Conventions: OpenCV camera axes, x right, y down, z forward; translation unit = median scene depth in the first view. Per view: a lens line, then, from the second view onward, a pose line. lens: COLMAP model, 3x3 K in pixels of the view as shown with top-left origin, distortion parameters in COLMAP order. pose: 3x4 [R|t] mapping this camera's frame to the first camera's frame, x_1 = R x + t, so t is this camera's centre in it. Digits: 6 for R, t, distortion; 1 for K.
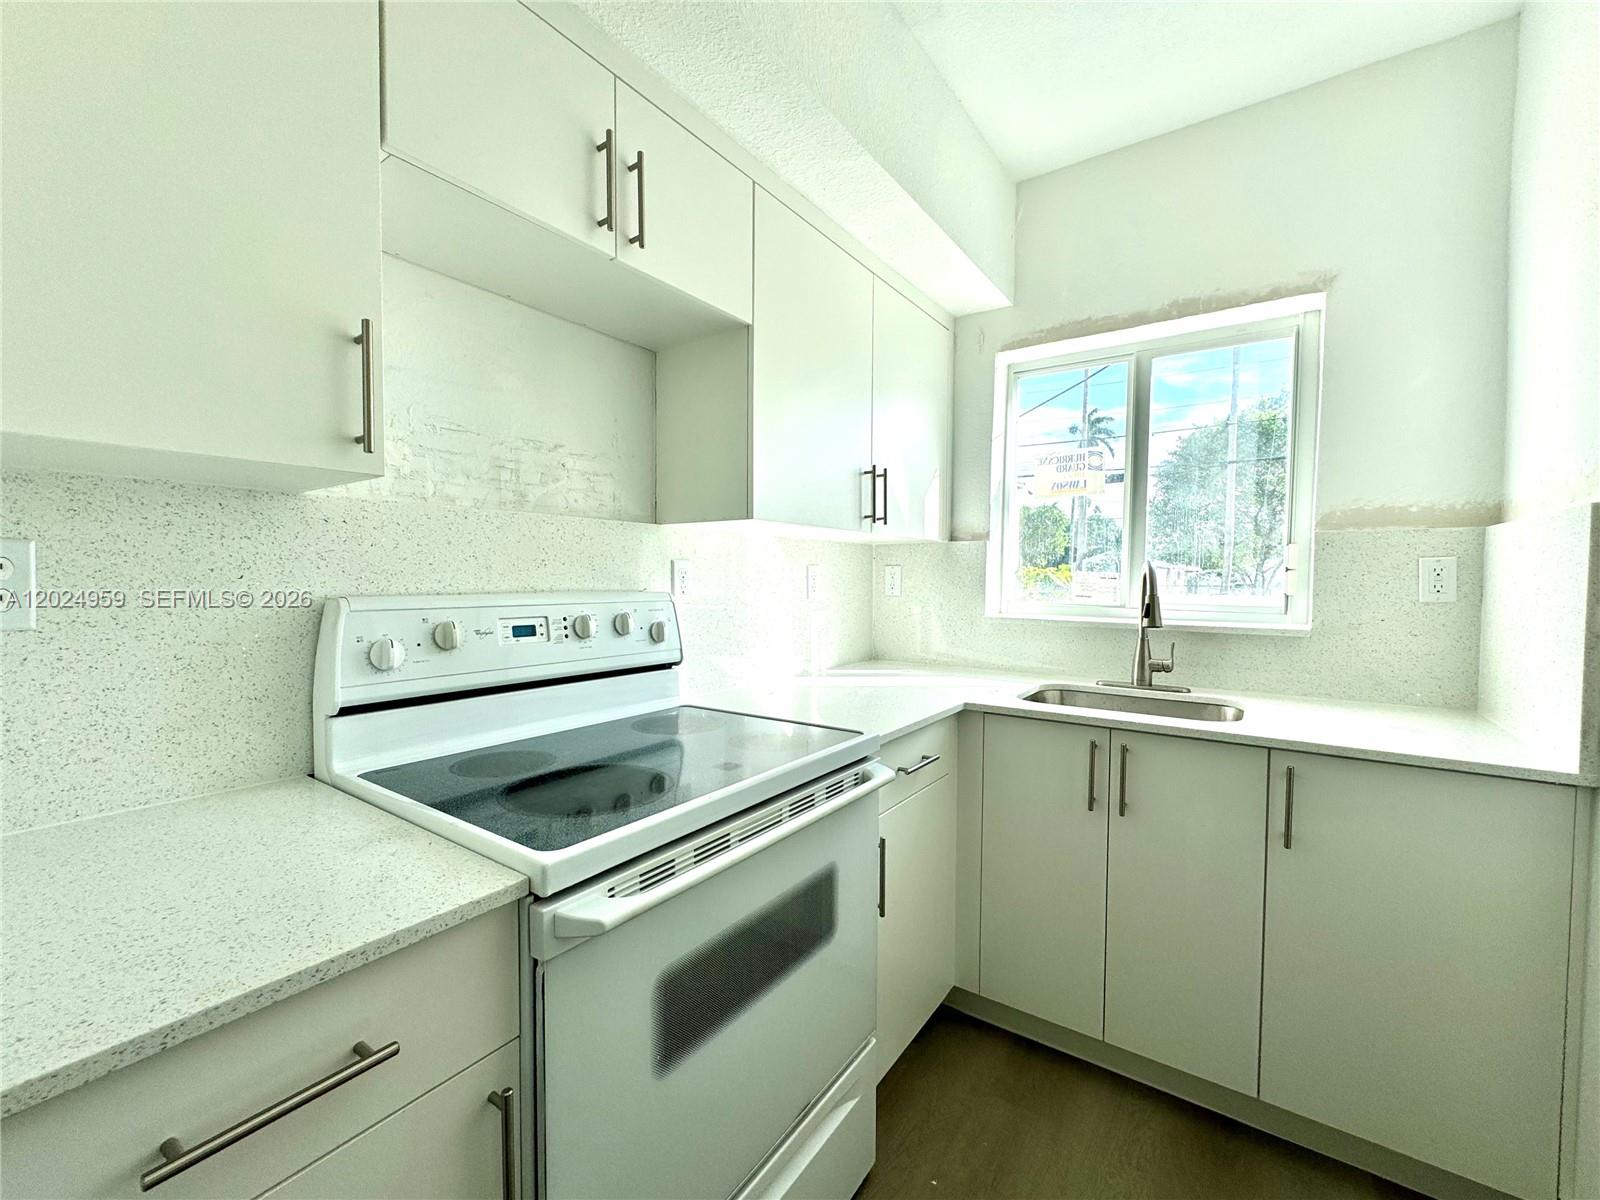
lens RADIAL K [[658.5, 0, 800.0], [0, 658.5, 600.0], [0, 0, 1]] dist [-0.000623, 0.000028]
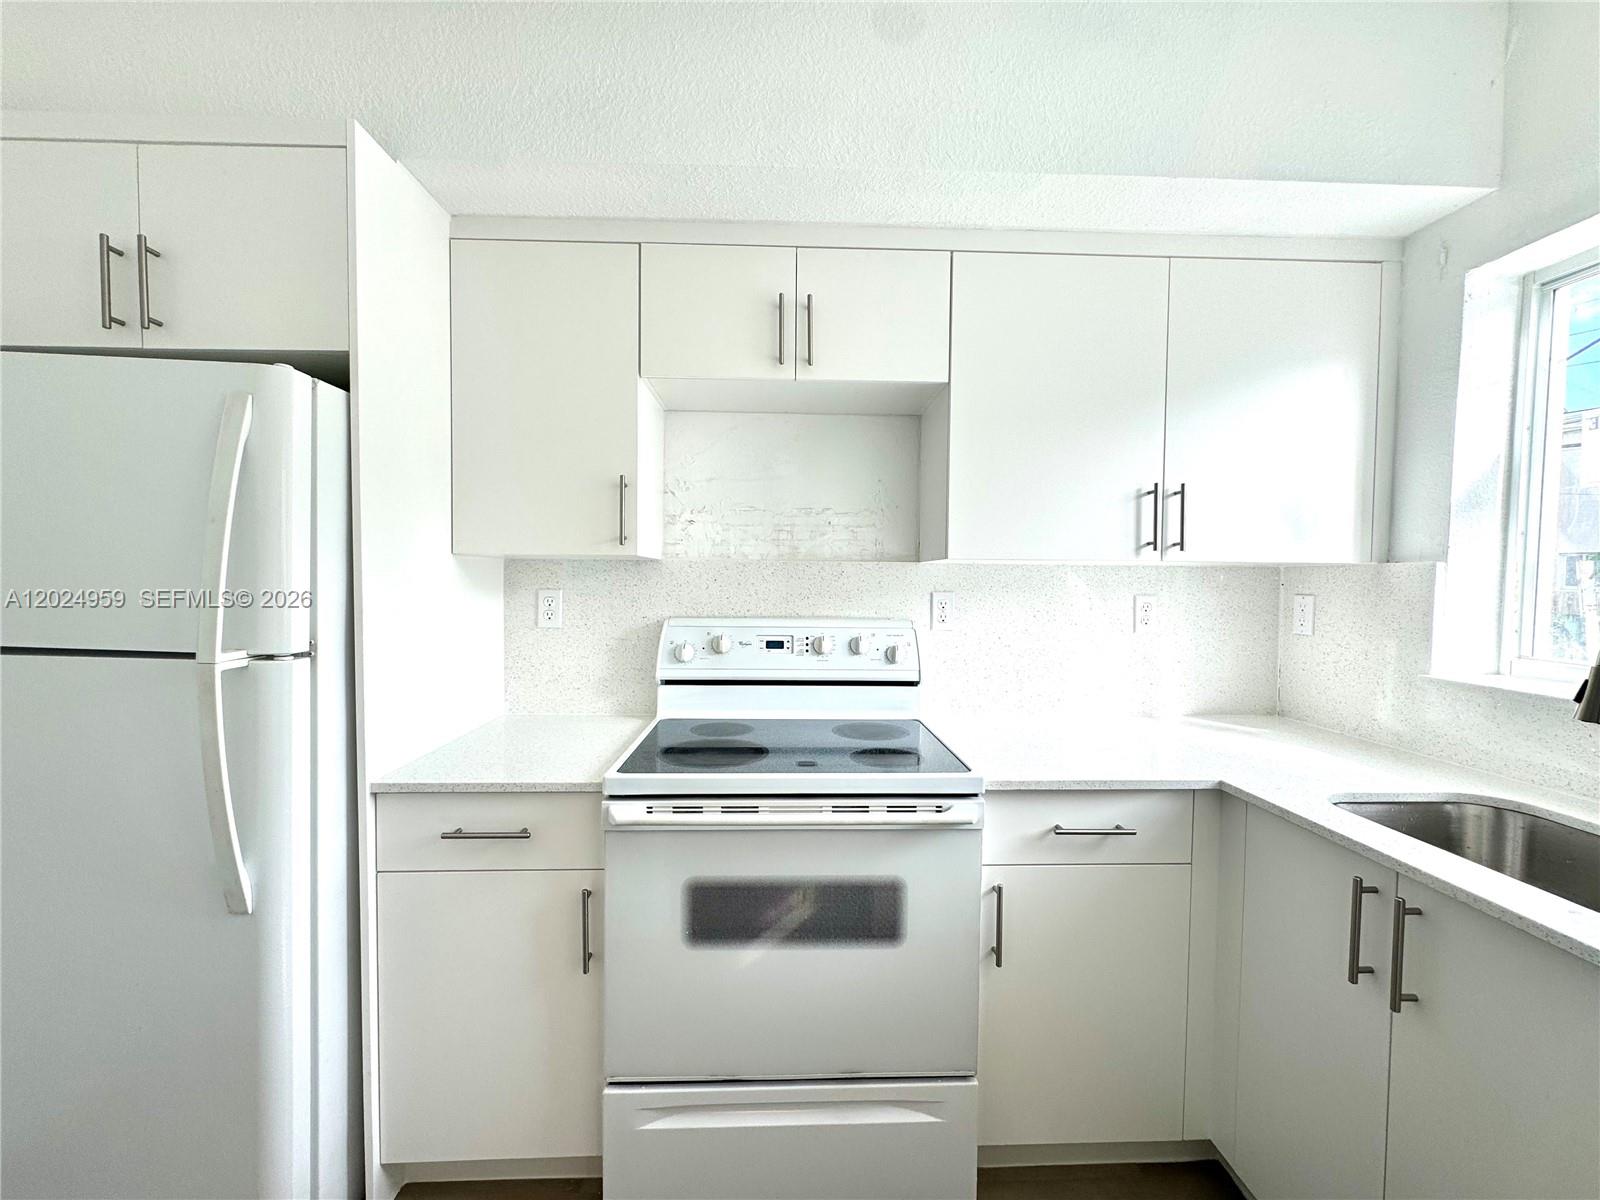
lens RADIAL K [[640.5, 0, 800.0], [0, 640.5, 600.0], [0, 0, 1]] dist [-0.000259, 0.000145]
pose [[0.610105, 0.027750, -0.791834, 0.674440], [-0.033485, 0.999397, 0.009224, -0.061363], [0.791613, 0.020886, 0.610666, 0.170362]]
